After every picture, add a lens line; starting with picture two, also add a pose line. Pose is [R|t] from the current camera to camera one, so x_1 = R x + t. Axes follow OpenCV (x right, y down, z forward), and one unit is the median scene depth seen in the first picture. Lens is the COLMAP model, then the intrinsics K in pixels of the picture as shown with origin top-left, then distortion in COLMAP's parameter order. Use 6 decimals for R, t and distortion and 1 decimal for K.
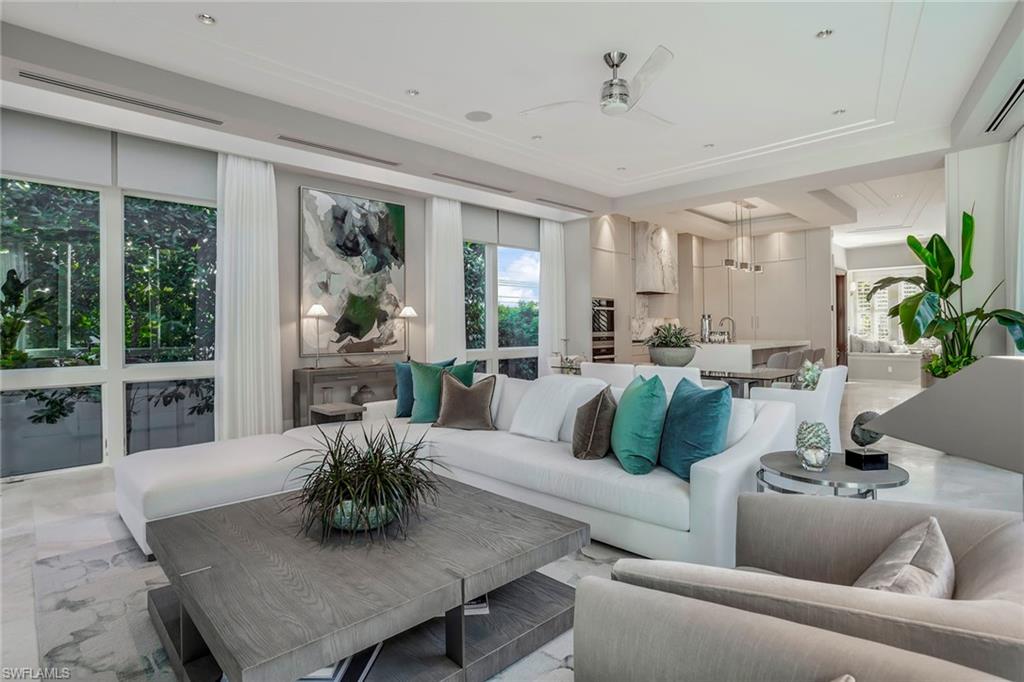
lens RADIAL K [[529.8, 0, 499.9], [0, 529.8, 331.6], [0, 0, 1]] dist [-0.043143, -0.000076]
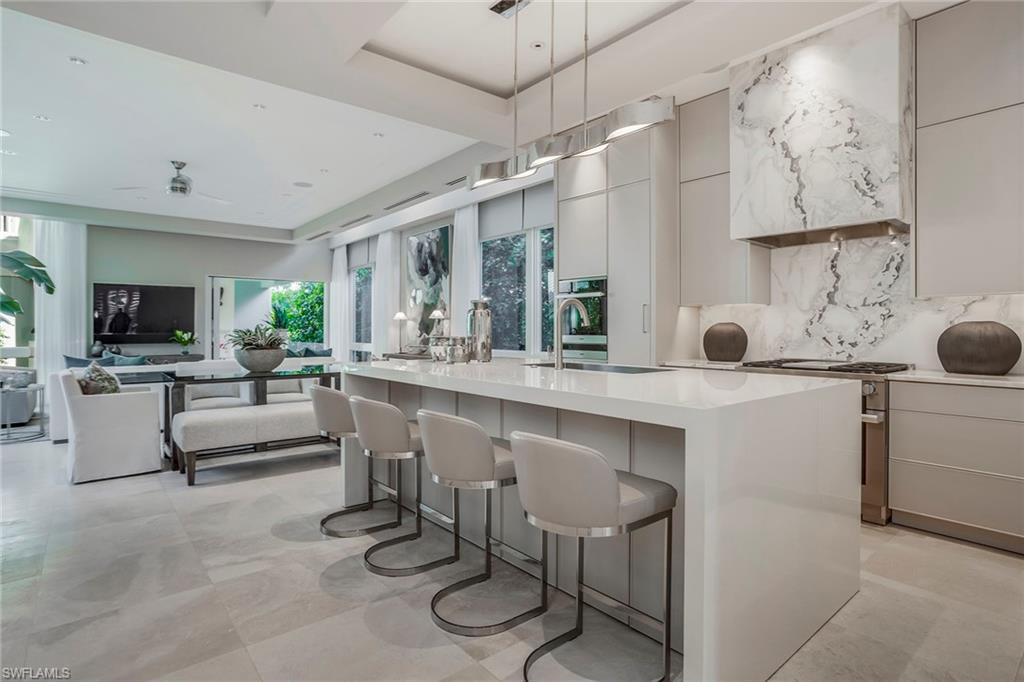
lens RADIAL K [[529.8, 0, 499.9], [0, 529.8, 331.6], [0, 0, 1]] dist [-0.043143, -0.000076]
pose [[-0.092884, 0.013605, -0.995584, 0.865044], [-0.004590, 0.999890, 0.014093, -0.012681], [0.995666, 0.005879, -0.092812, 1.054442]]
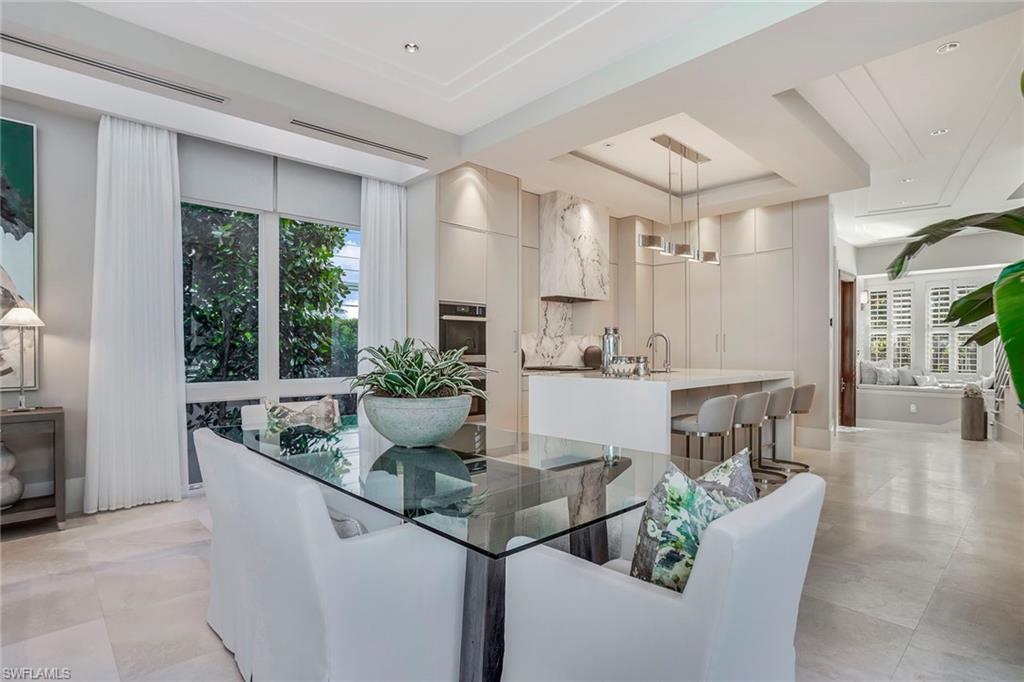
lens RADIAL K [[530.8, 0, 507.1], [0, 530.8, 350.7], [0, 0, 1]] dist [-0.041730, 0.000197]
pose [[0.999940, 0.007886, -0.007646, 0.275414], [-0.007914, 0.999962, -0.003654, -0.002998], [0.007617, 0.003714, 0.999964, 0.394398]]
